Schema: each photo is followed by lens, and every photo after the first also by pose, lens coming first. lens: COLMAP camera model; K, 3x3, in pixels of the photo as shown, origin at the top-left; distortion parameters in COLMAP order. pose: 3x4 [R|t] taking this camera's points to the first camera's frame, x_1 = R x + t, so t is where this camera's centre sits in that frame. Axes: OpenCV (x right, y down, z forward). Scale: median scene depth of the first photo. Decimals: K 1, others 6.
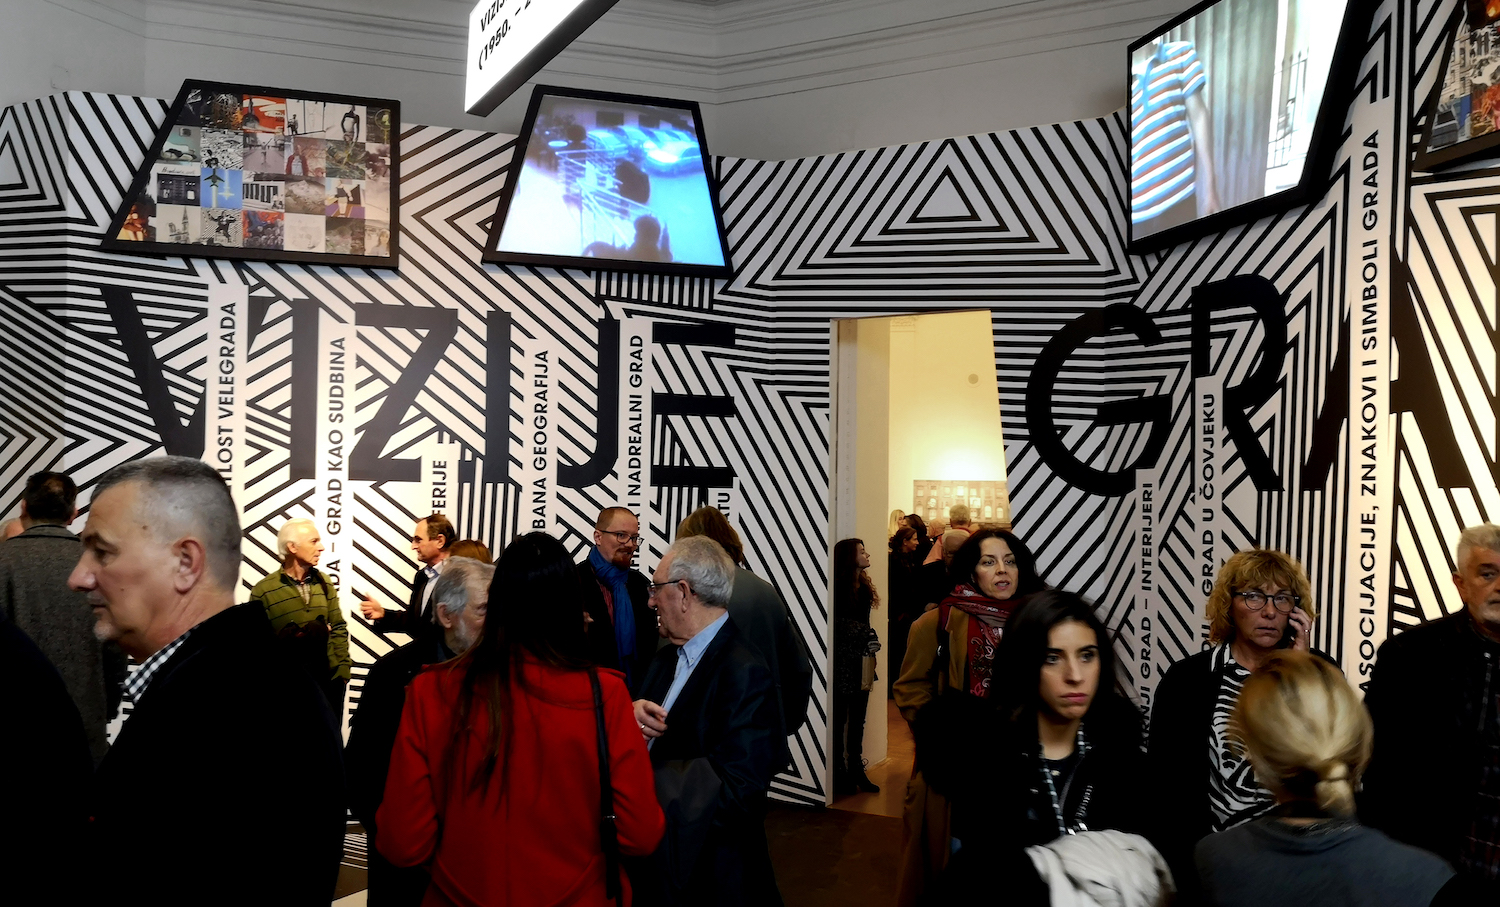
lens RADIAL K [[1312.5, 0, 737.7], [0, 1312.5, 485.3], [0, 0, 1]] dist [0.073494, -0.034954]
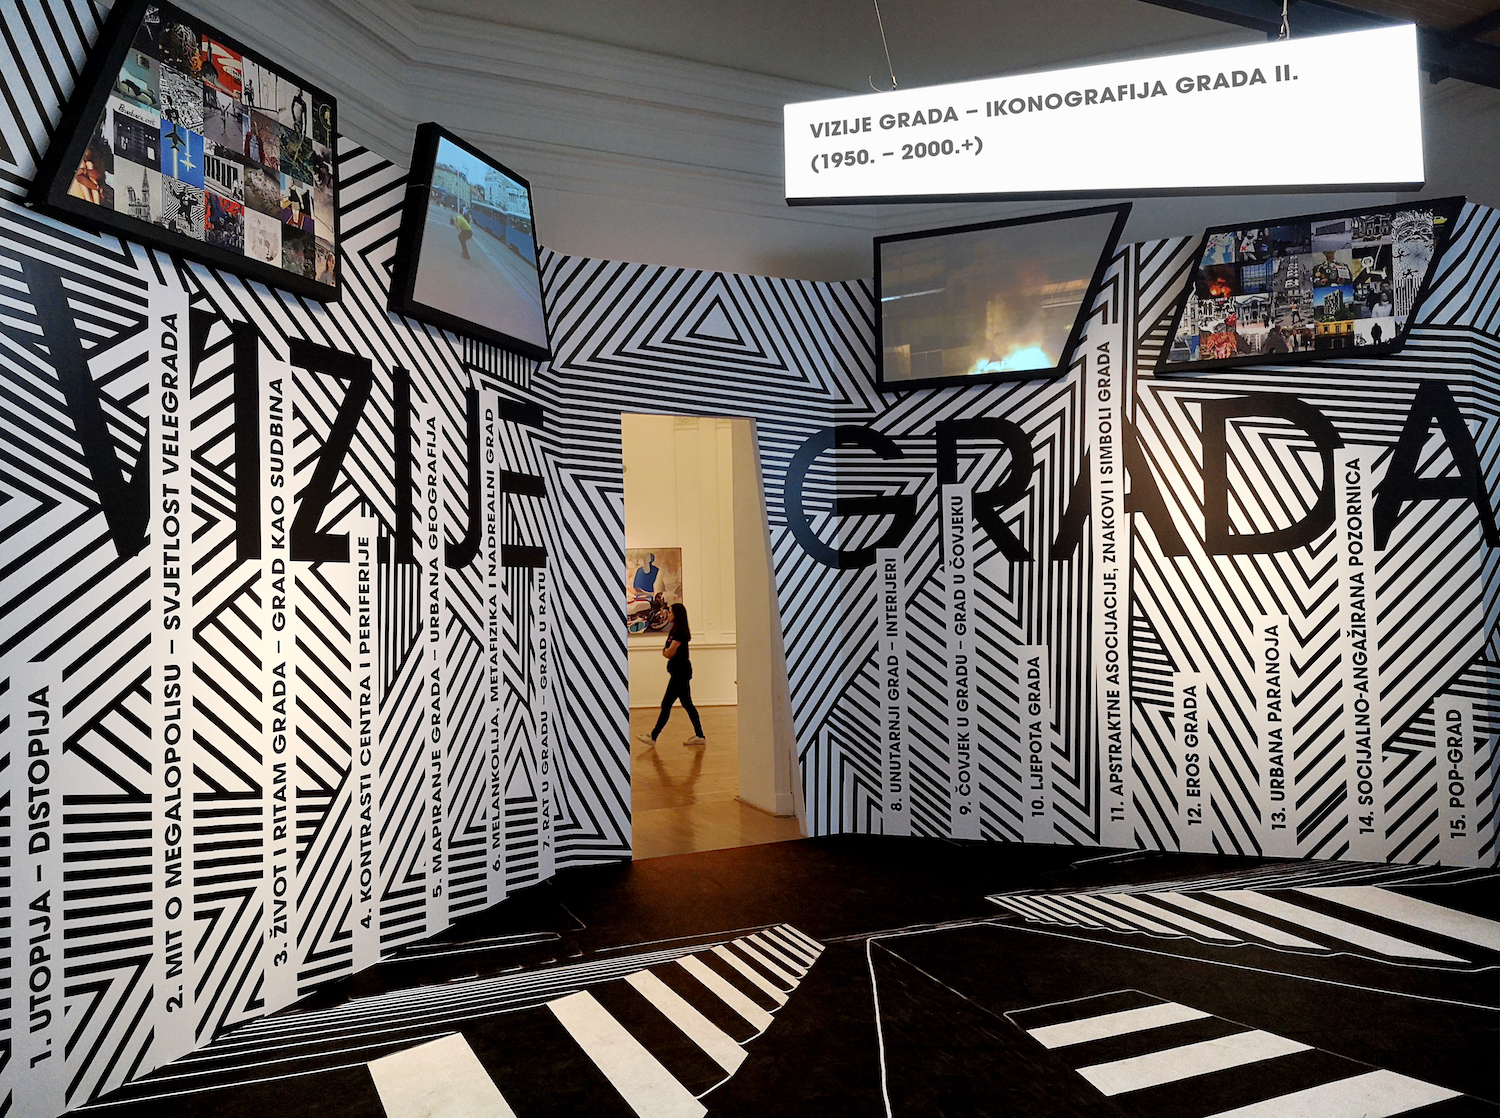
lens RADIAL K [[1176.6, 0, 751.5], [0, 1176.6, 560.0], [0, 0, 1]] dist [0.069982, -0.043941]
pose [[0.590336, -0.004801, 0.807143, -0.724303], [0.015866, 0.999858, -0.005657, 0.004412], [-0.807001, 0.016146, 0.590329, 0.370127]]
